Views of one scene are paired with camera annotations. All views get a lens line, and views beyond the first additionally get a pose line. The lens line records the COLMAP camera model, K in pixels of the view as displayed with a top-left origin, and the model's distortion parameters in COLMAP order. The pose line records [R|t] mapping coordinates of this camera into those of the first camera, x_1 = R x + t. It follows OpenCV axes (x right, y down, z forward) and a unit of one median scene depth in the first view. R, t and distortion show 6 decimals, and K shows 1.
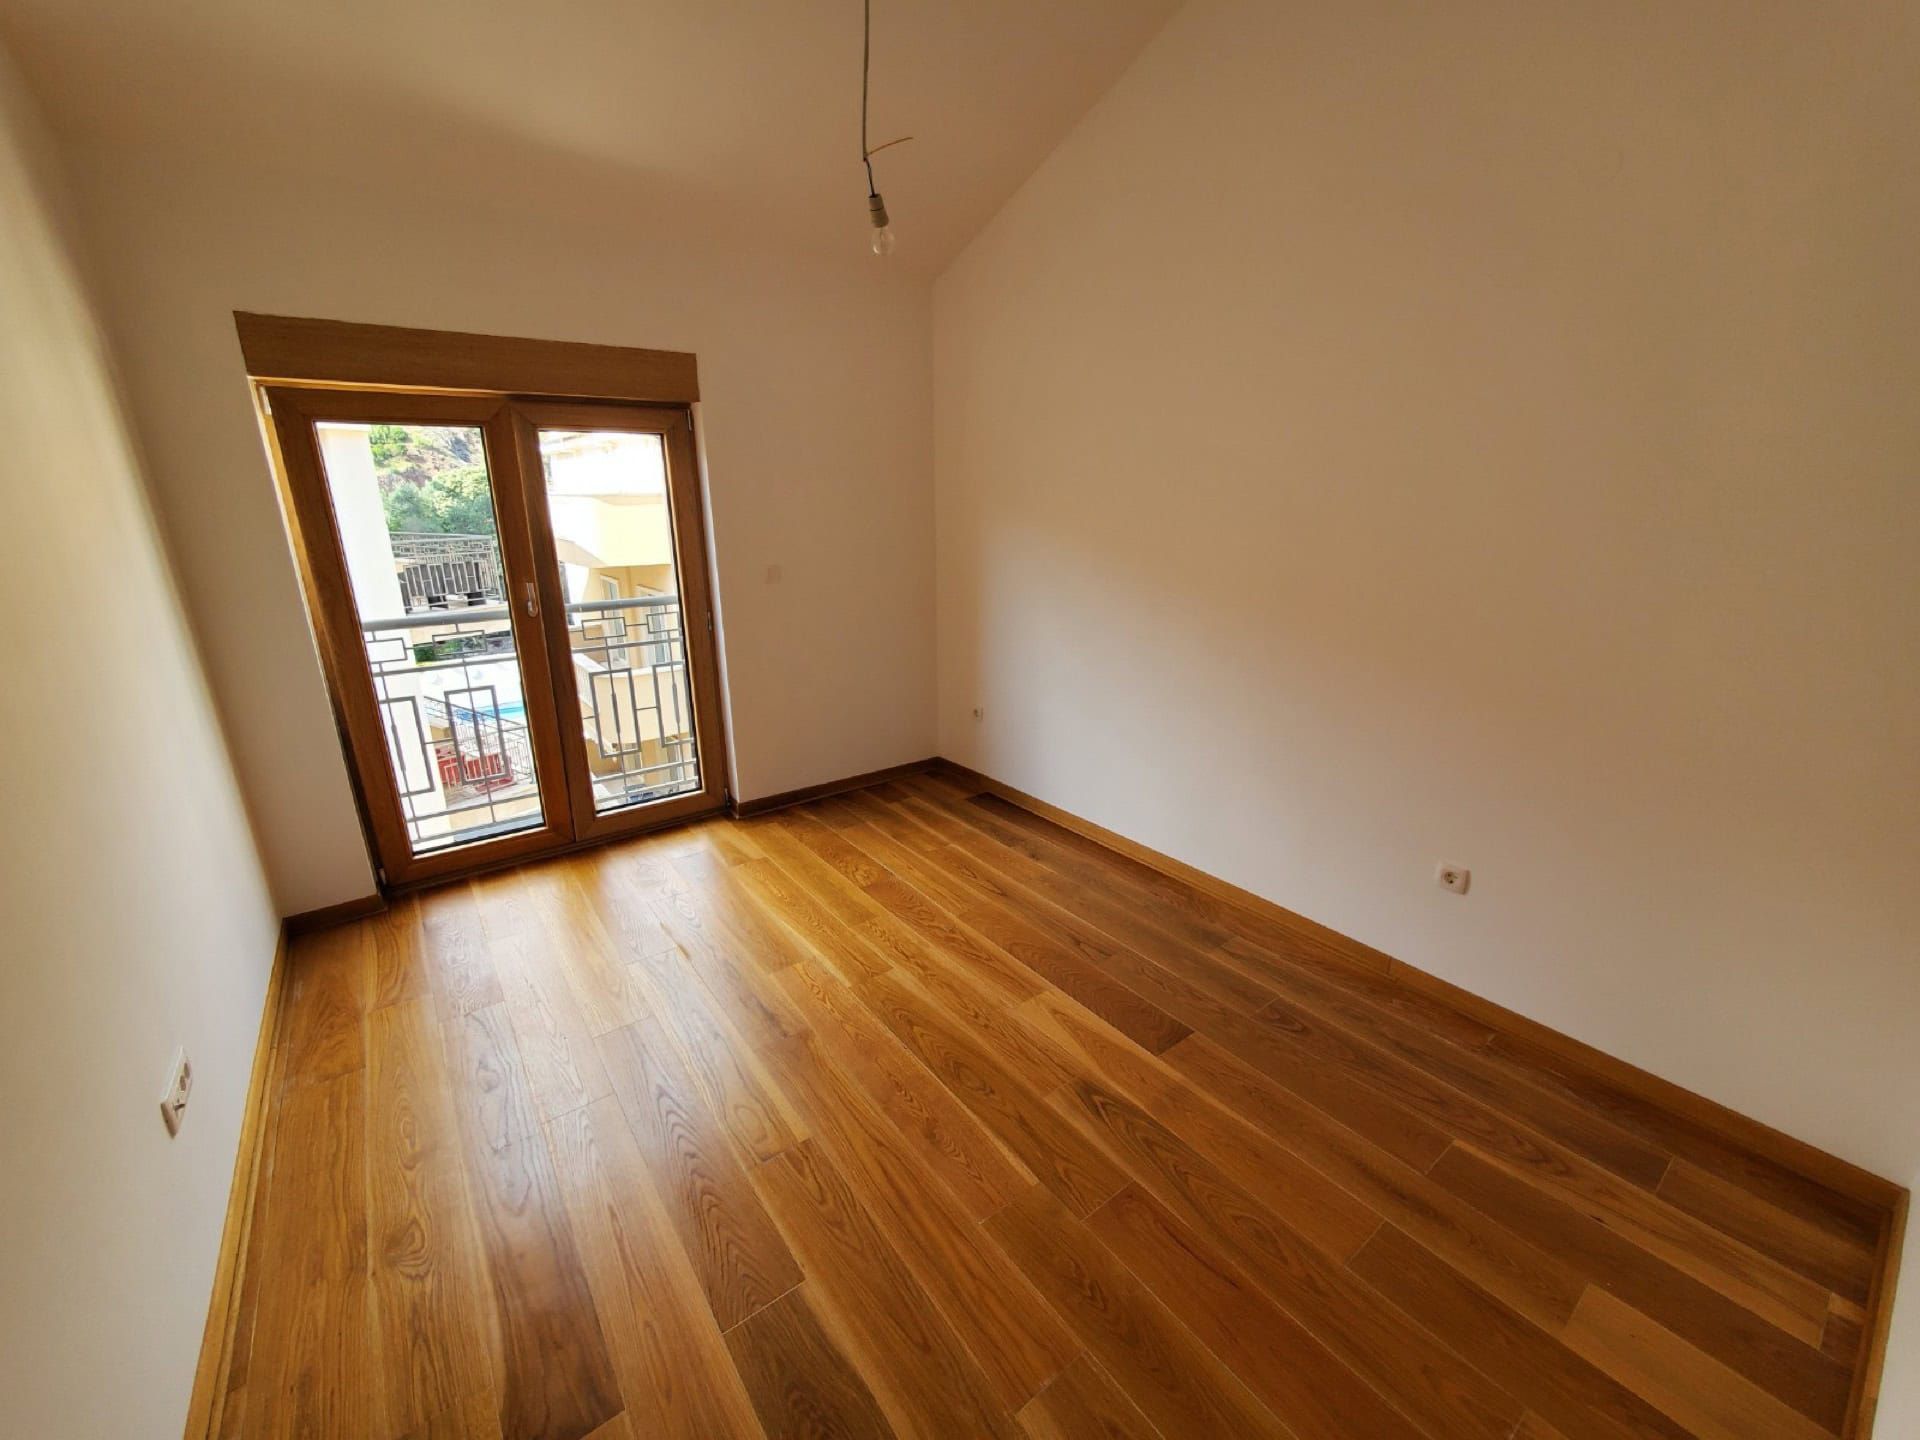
lens RADIAL K [[766.2, 0, 956.5], [0, 766.2, 711.2], [0, 0, 1]] dist [0.000118, -0.001858]
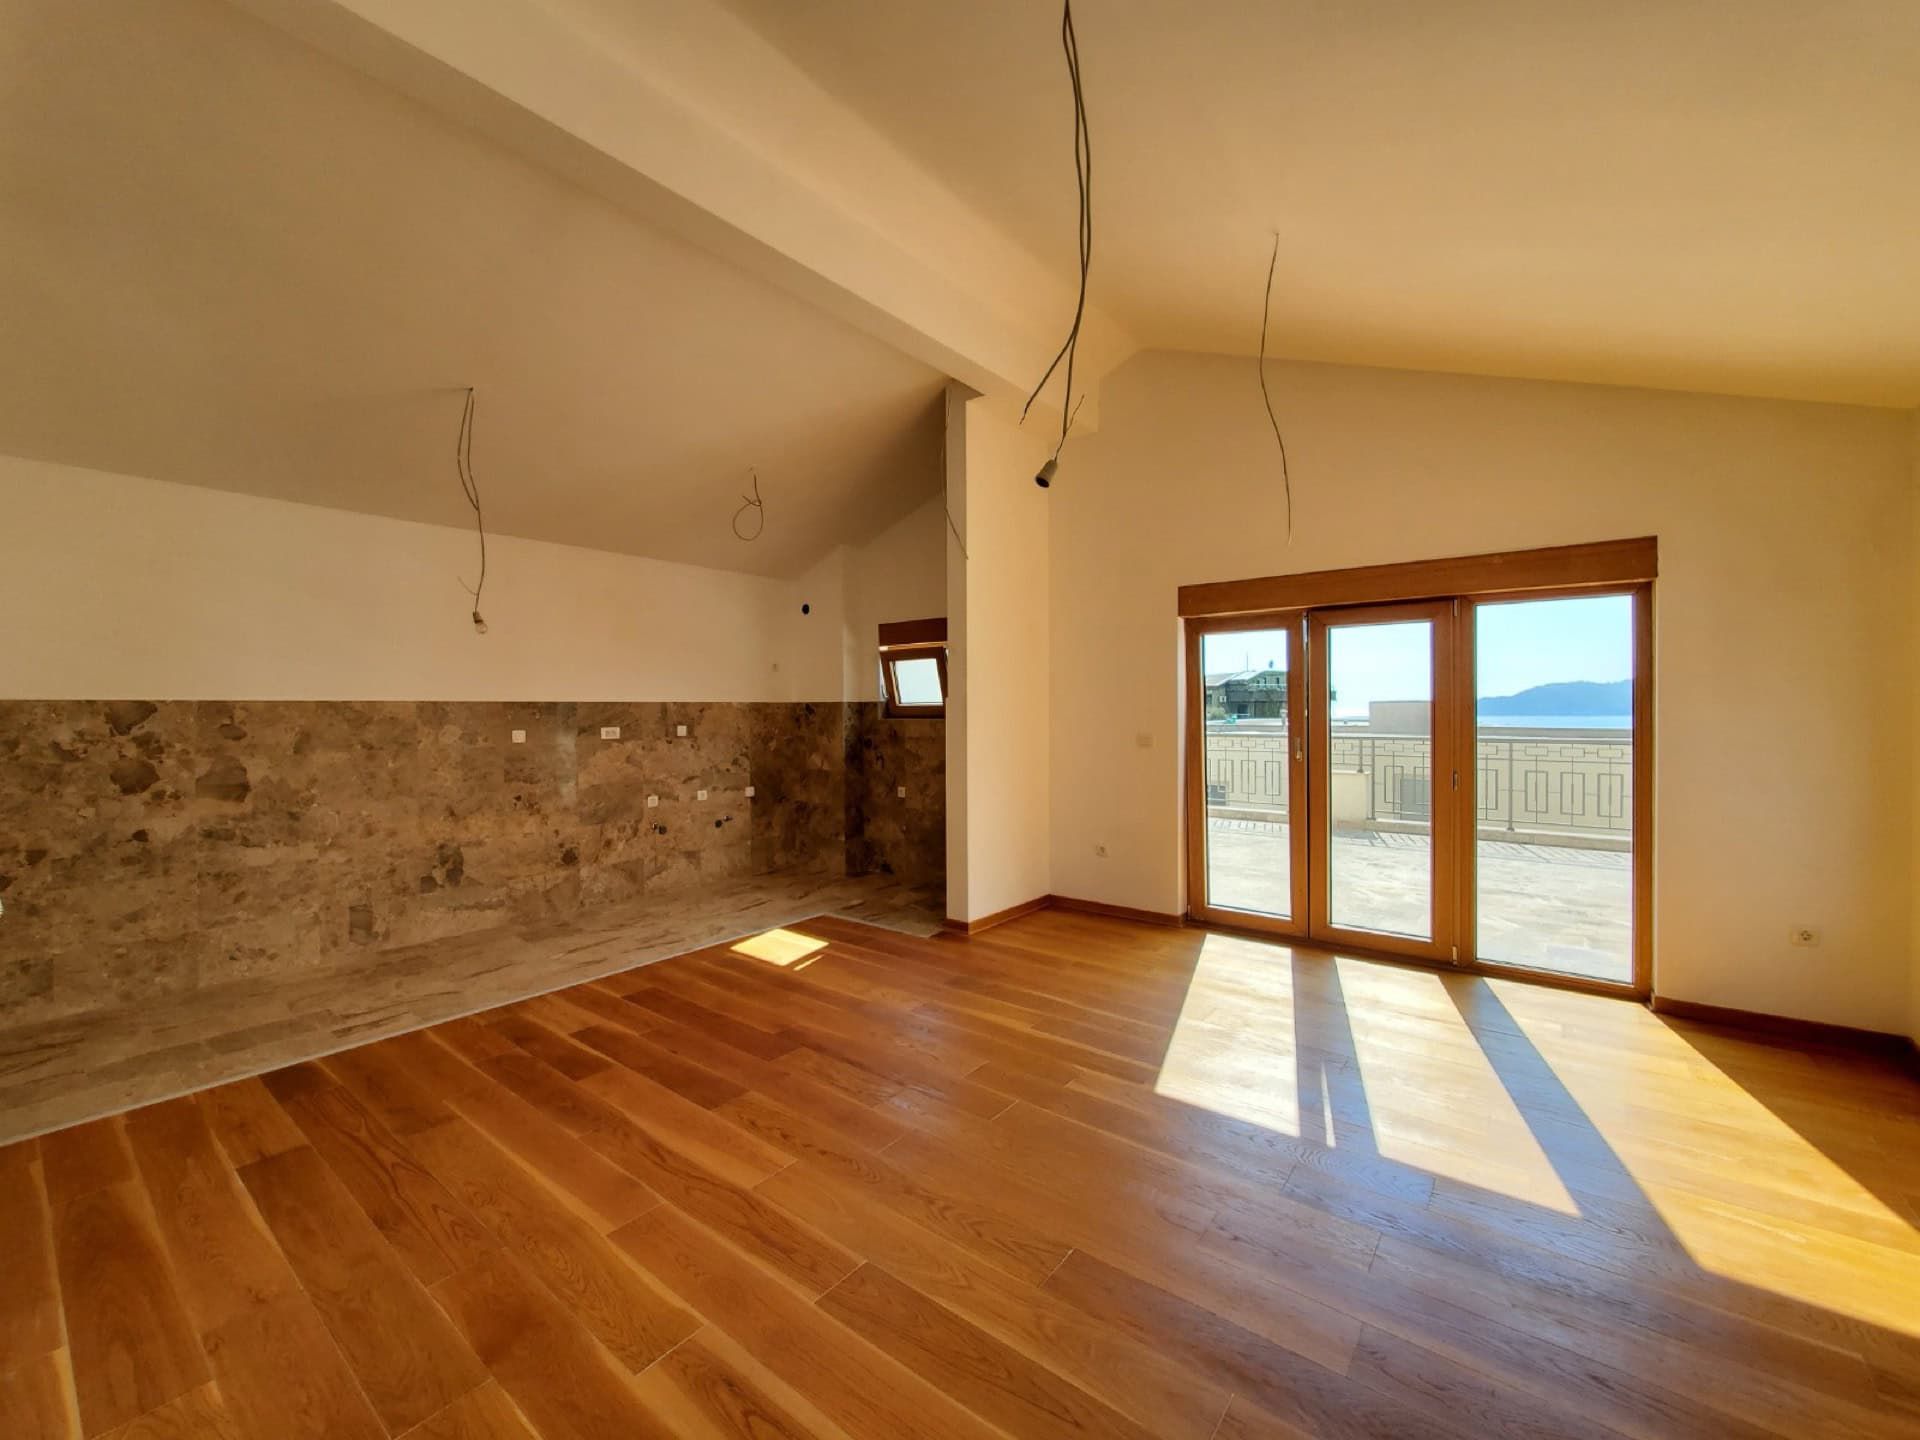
lens RADIAL K [[766.2, 0, 948.0], [0, 766.2, 715.2], [0, 0, 1]] dist [0.000118, -0.001858]
pose [[0.253798, 0.012002, -0.967183, 0.570578], [-0.260862, 0.963722, -0.056494, 0.044211], [0.931417, 0.266639, 0.247722, 0.038584]]
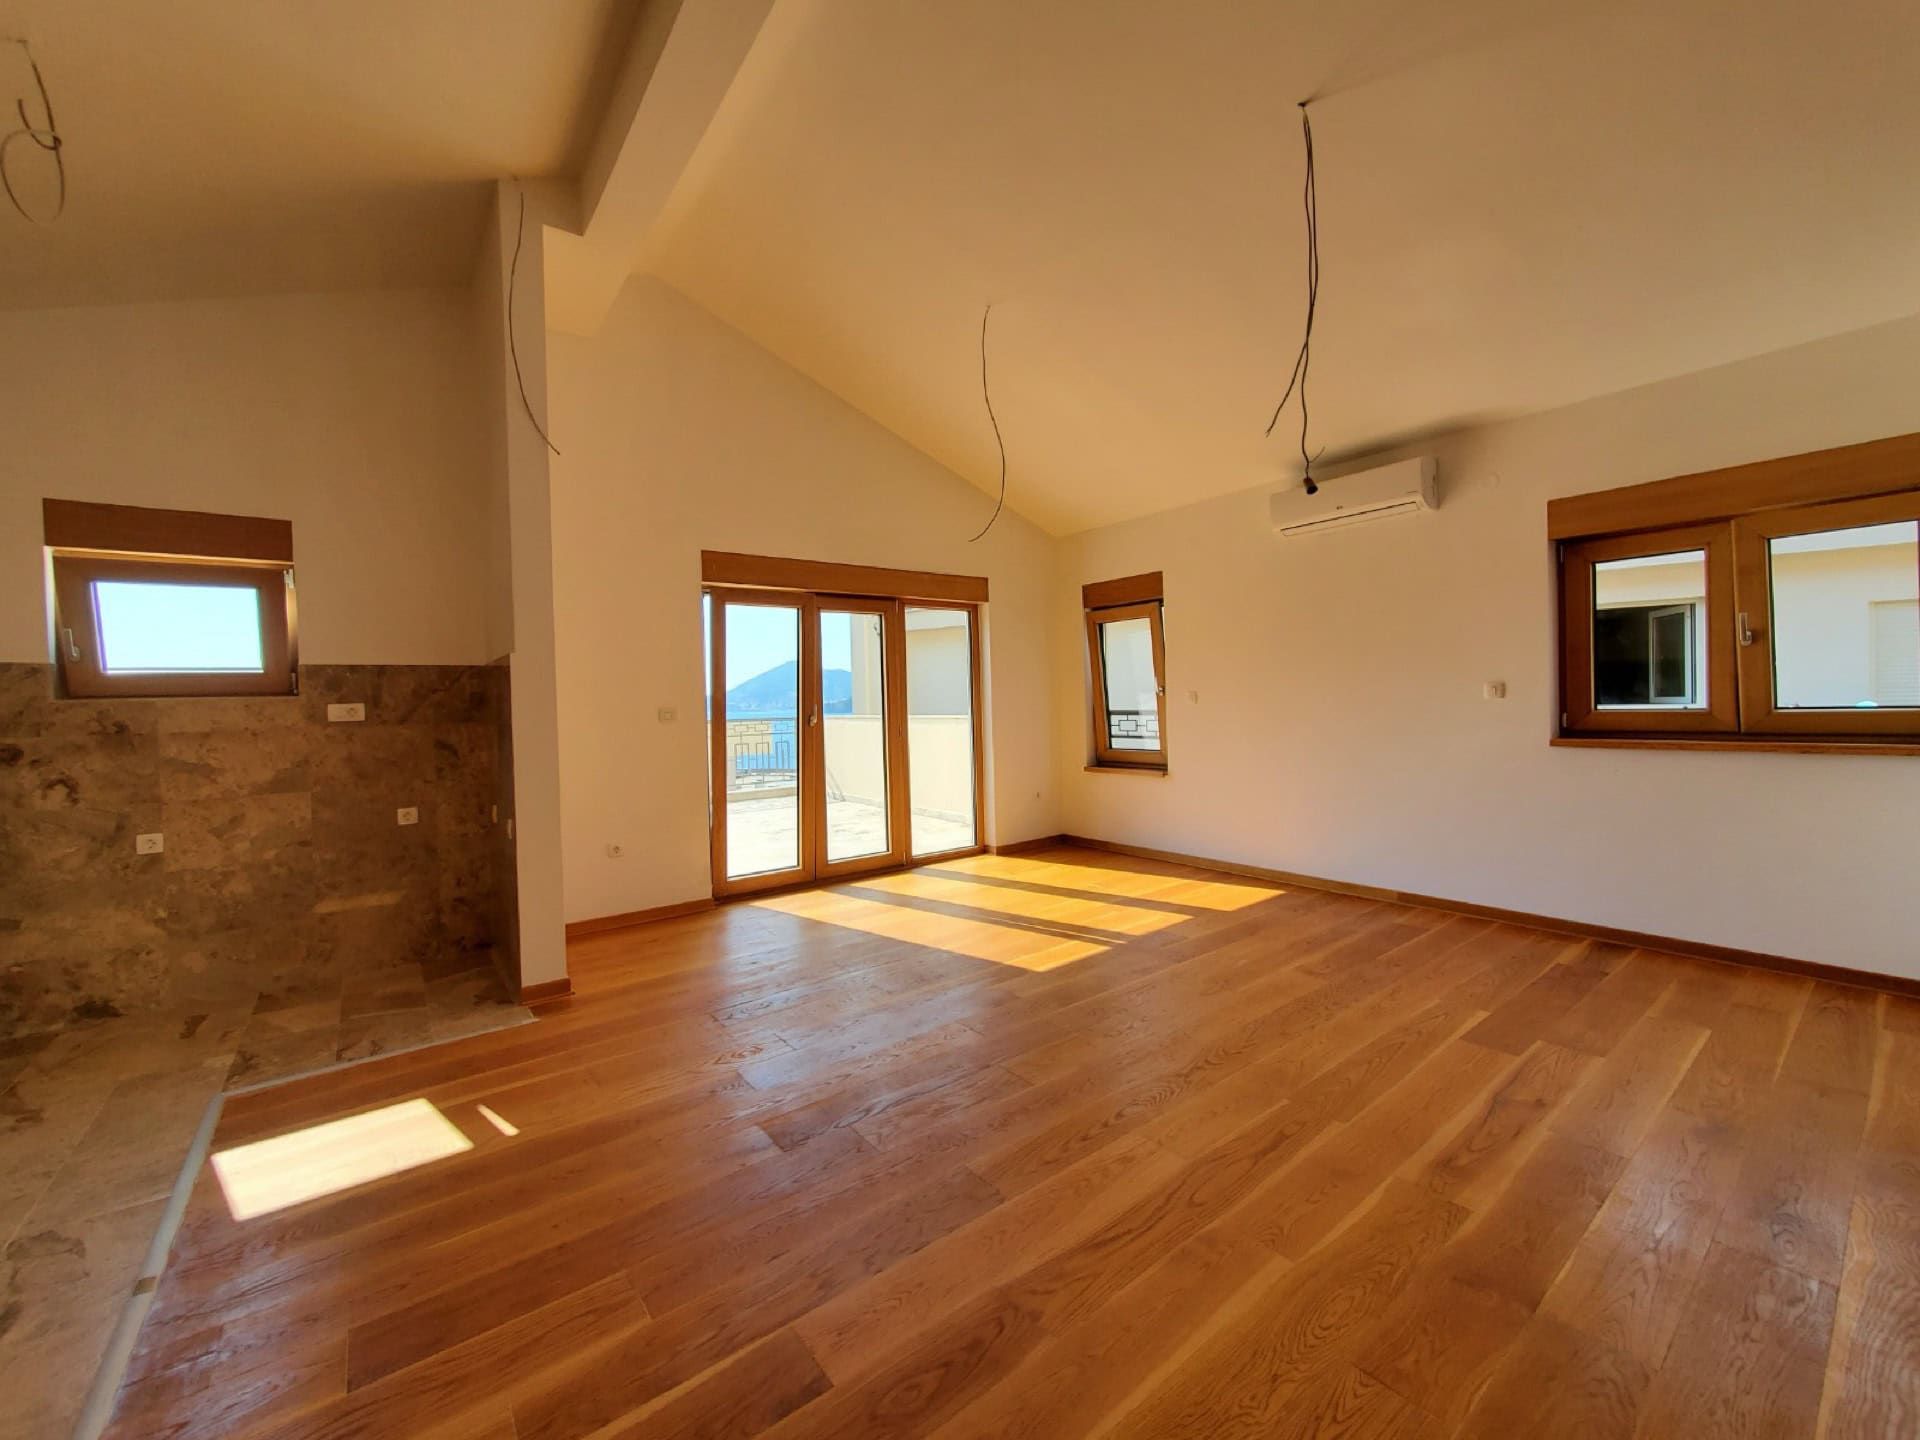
lens RADIAL K [[766.2, 0, 955.4], [0, 766.2, 714.5], [0, 0, 1]] dist [0.000118, -0.001858]
pose [[0.999714, -0.020912, 0.011609, -0.252233], [0.023189, 0.966331, -0.256256, 0.250572], [-0.005860, 0.256452, 0.966539, -0.486985]]
